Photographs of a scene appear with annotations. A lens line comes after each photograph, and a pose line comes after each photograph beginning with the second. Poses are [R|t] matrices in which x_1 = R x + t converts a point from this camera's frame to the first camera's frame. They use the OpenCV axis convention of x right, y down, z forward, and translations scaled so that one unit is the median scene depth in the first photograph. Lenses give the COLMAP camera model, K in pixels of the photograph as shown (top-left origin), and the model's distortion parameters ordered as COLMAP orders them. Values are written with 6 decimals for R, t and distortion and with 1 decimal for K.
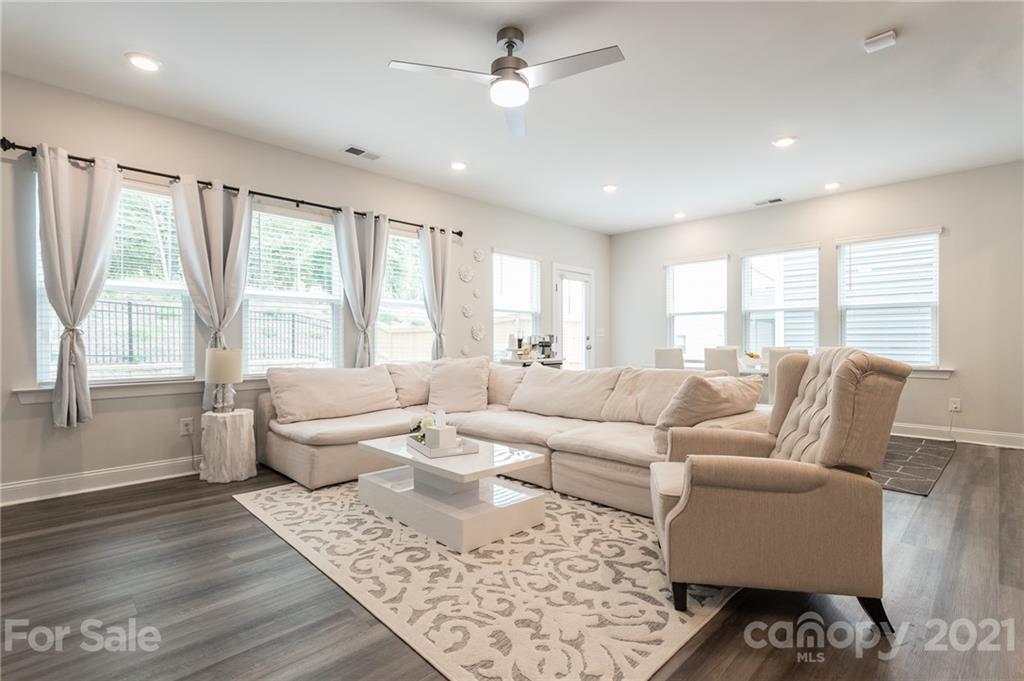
lens RADIAL K [[489.8, 0, 513.1], [0, 489.8, 346.9], [0, 0, 1]] dist [-0.001881, 0.000199]
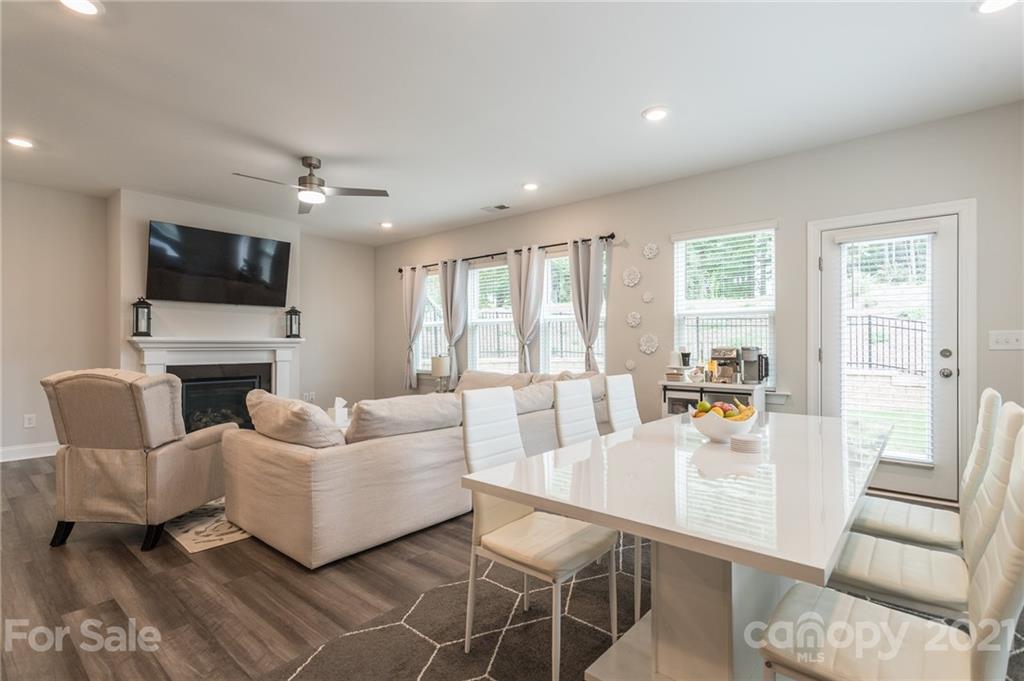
lens RADIAL K [[489.8, 0, 514.7], [0, 489.8, 342.0], [0, 0, 1]] dist [-0.001881, 0.000199]
pose [[0.074929, -0.007434, -0.997161, 1.667202], [-0.016671, 0.999823, -0.008707, -0.049971], [0.997049, 0.017276, 0.074792, 1.606405]]
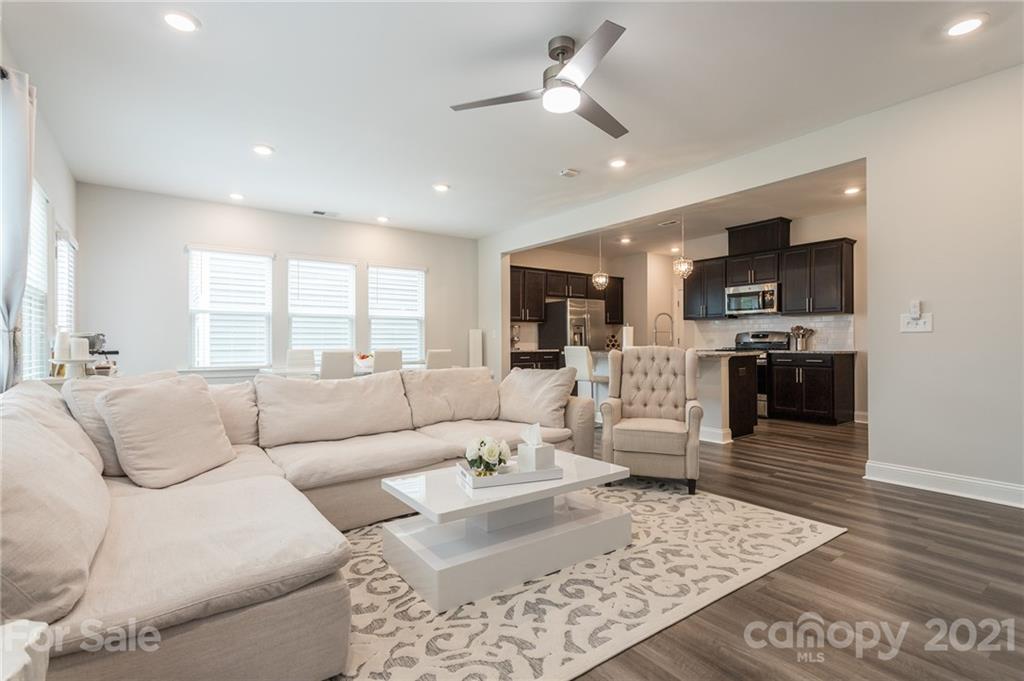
lens RADIAL K [[489.8, 0, 512.9], [0, 489.8, 336.2], [0, 0, 1]] dist [-0.001881, 0.000199]
pose [[0.141555, 0.013158, 0.989843, -1.096061], [0.017273, 0.999727, -0.015759, -0.011654], [-0.989780, 0.019328, 0.141289, 1.009502]]
